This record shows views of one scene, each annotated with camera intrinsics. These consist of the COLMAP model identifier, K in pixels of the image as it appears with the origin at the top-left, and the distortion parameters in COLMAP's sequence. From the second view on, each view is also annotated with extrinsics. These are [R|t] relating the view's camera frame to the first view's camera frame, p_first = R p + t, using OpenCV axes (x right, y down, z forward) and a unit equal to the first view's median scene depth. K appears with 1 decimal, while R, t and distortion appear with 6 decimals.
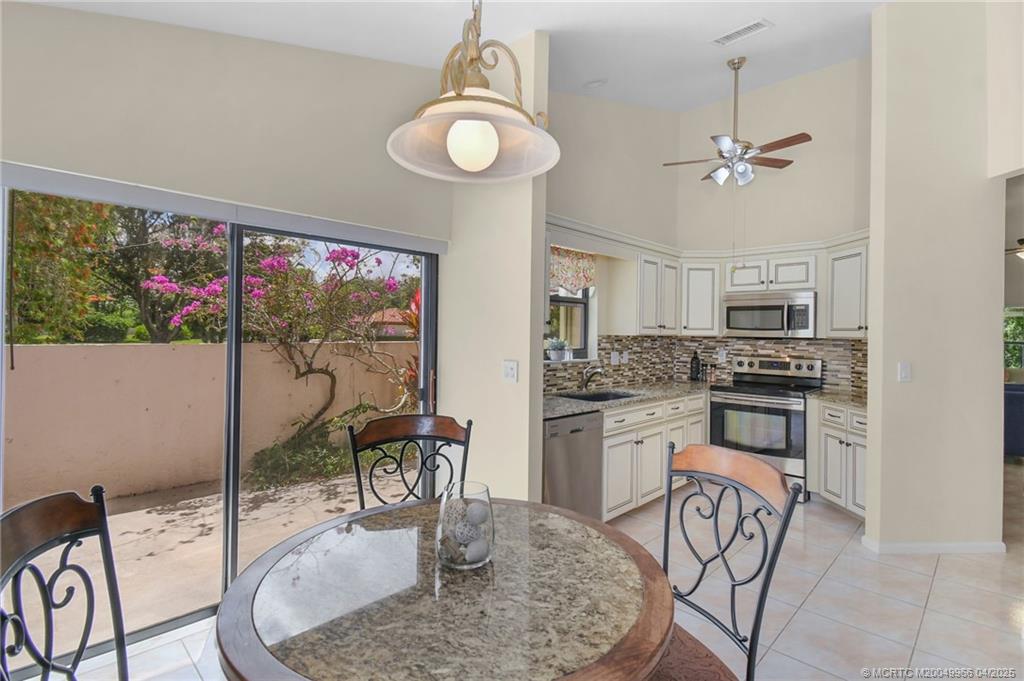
lens RADIAL K [[479.1, 0, 509.3], [0, 479.1, 331.2], [0, 0, 1]] dist [0.032516, -0.028395]
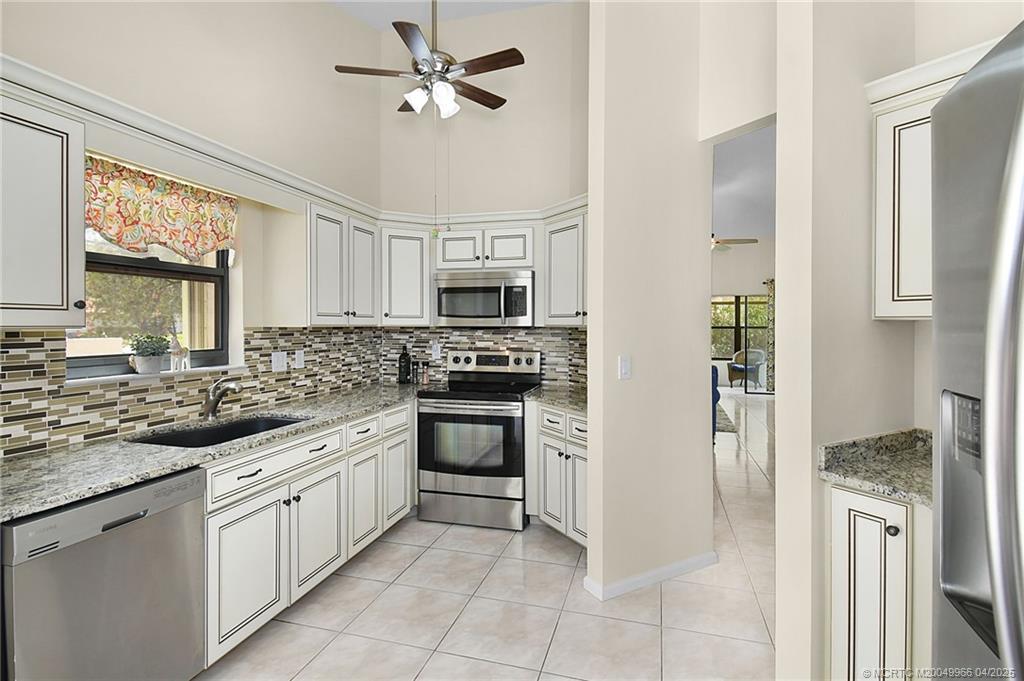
lens RADIAL K [[508.4, 0, 511.4], [0, 508.4, 328.6], [0, 0, 1]] dist [0.001310, 0.000053]
pose [[0.872136, -0.017416, 0.488953, 0.161466], [0.010661, 0.999805, 0.016595, 0.002625], [-0.489147, -0.009261, 0.872152, 0.239494]]
